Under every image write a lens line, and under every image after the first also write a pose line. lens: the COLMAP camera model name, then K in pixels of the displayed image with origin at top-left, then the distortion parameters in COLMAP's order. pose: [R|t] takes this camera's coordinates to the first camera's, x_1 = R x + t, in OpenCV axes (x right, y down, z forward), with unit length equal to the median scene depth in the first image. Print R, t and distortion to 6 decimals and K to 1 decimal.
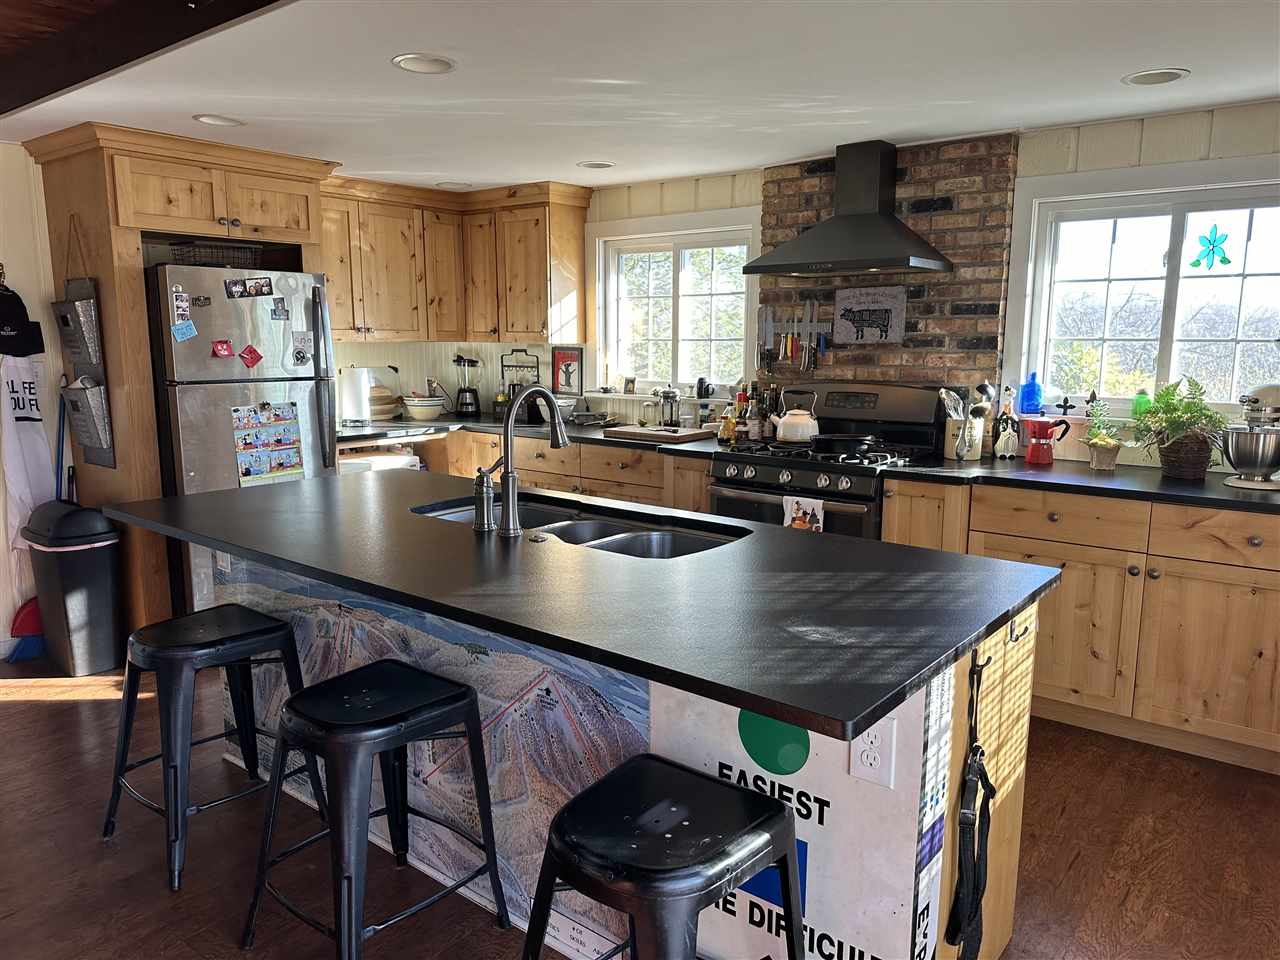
lens RADIAL K [[900.5, 0, 637.4], [0, 900.5, 474.3], [0, 0, 1]] dist [0.060448, -0.066141]
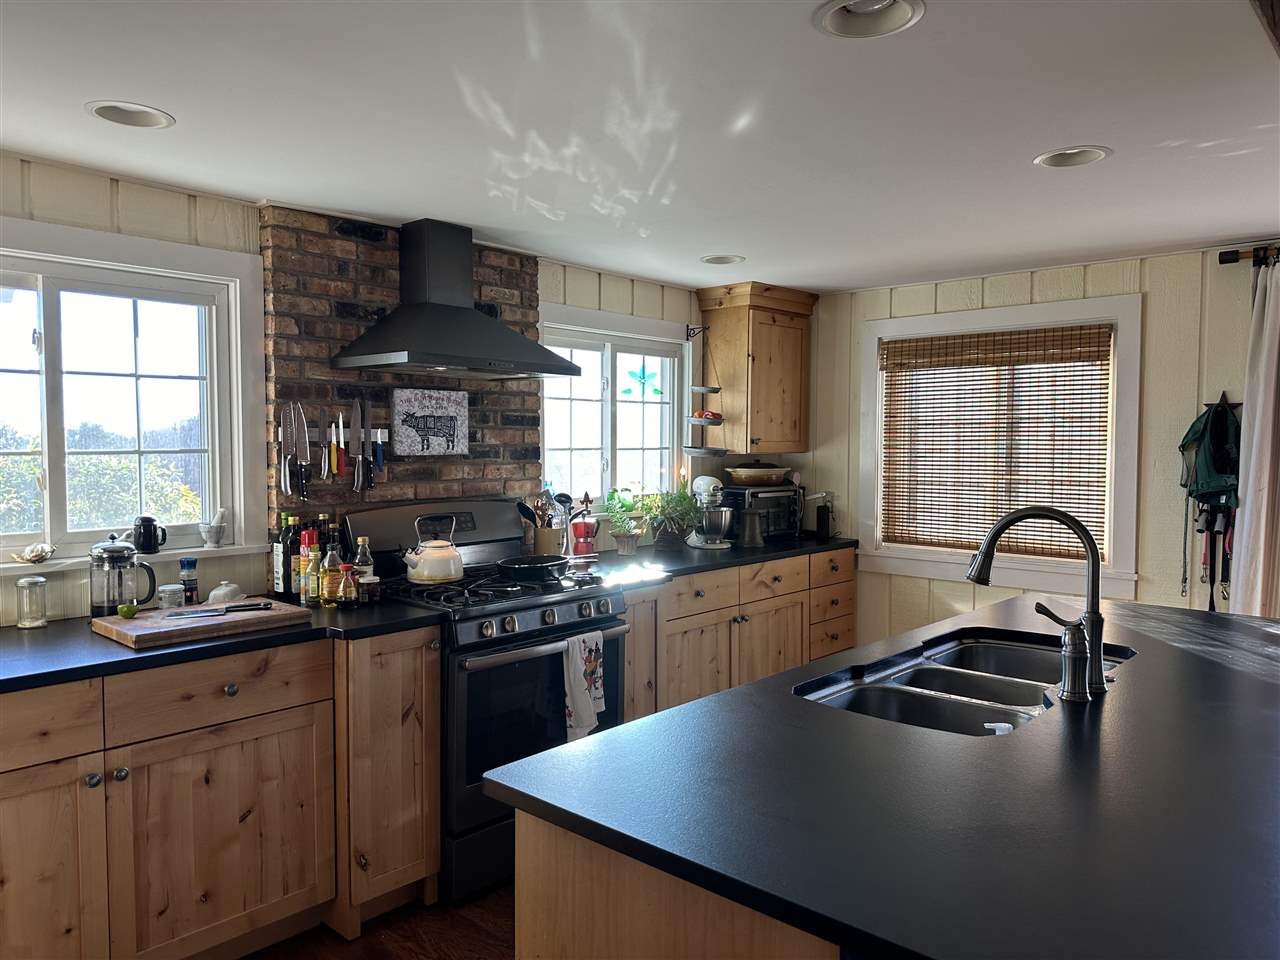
lens RADIAL K [[900.5, 0, 640.6], [0, 900.5, 489.7], [0, 0, 1]] dist [0.060448, -0.066141]
pose [[0.052314, -0.061323, 0.996746, -0.592378], [0.142925, 0.988297, 0.053302, -0.132932], [-0.988350, 0.139672, 0.060466, 0.778678]]
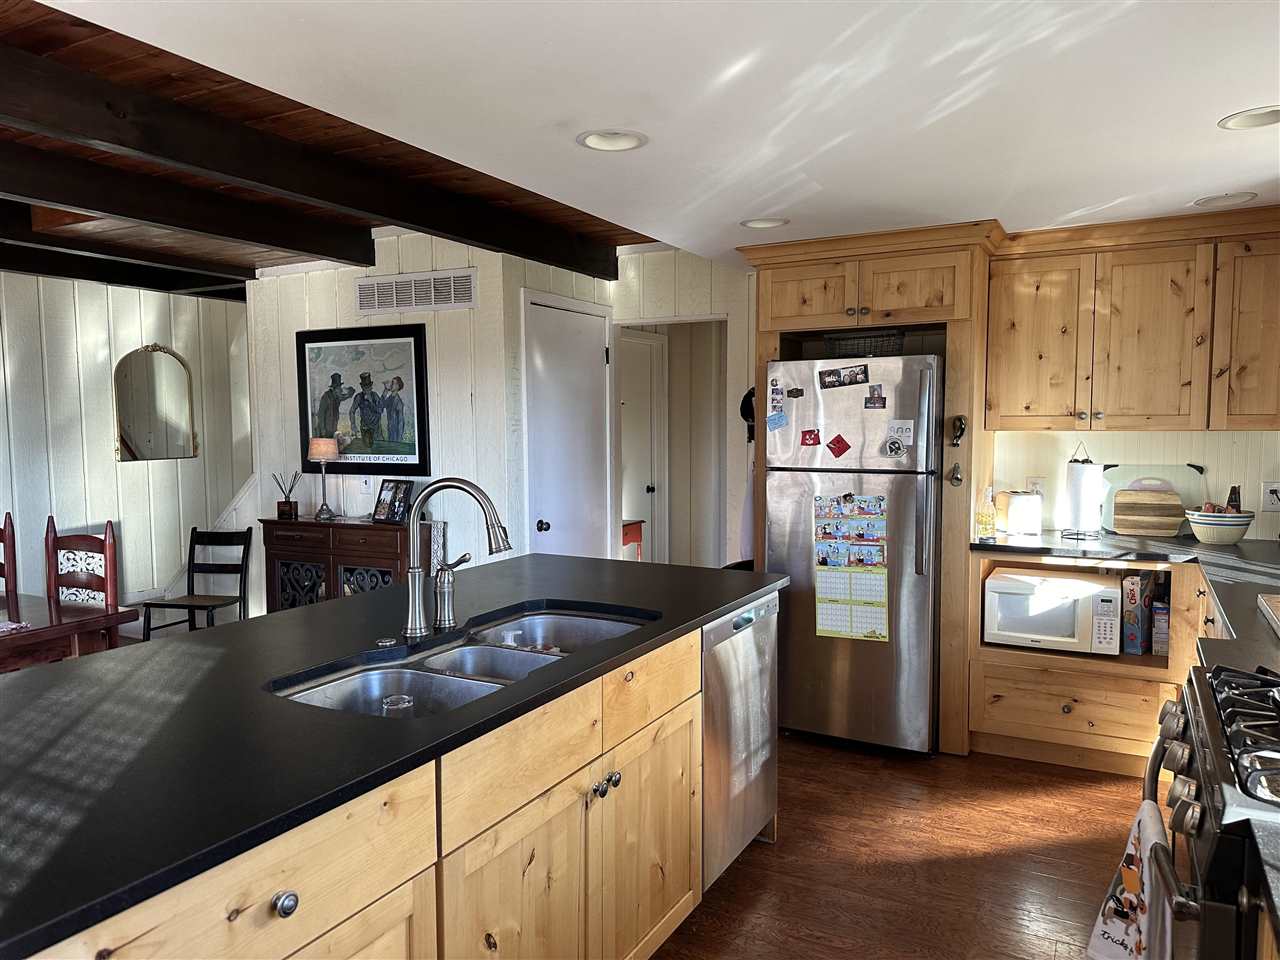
lens RADIAL K [[900.5, 0, 653.0], [0, 900.5, 490.0], [0, 0, 1]] dist [0.060448, -0.066141]
pose [[0.192398, 0.072526, -0.978633, 0.482536], [-0.145297, 0.988379, 0.044683, -0.094961], [0.970501, 0.133596, 0.200700, 0.602772]]
